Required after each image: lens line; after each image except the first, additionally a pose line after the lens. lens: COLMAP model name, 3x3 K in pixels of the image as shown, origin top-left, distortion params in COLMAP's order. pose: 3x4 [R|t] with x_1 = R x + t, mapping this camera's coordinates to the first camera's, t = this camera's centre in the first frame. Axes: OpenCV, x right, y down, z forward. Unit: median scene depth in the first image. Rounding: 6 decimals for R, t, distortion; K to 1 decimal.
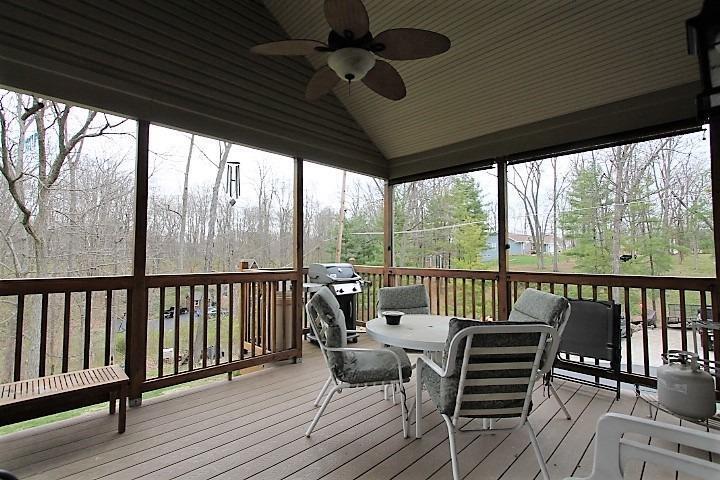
lens RADIAL K [[339.5, 0, 358.9], [0, 339.5, 241.9], [0, 0, 1]] dist [0.004466, 0.001087]
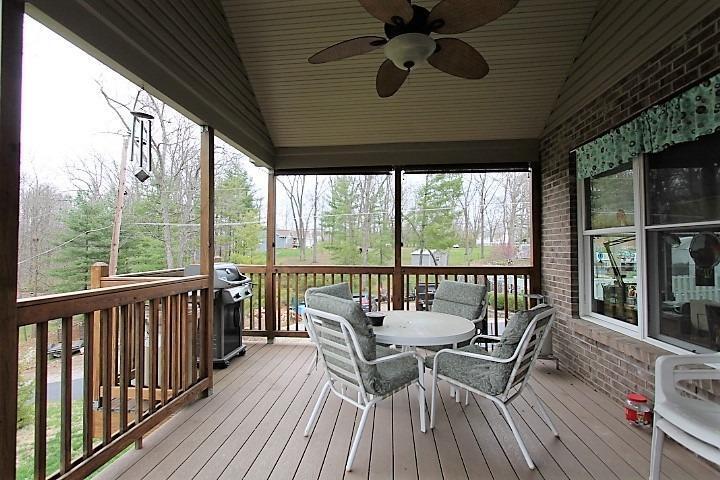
lens RADIAL K [[339.5, 0, 357.2], [0, 339.5, 239.0], [0, 0, 1]] dist [0.004466, 0.001087]
pose [[0.781877, 0.013403, 0.623289, -0.333639], [-0.019456, 0.999806, 0.002907, -0.004890], [-0.623129, -0.014400, 0.781986, 0.166528]]
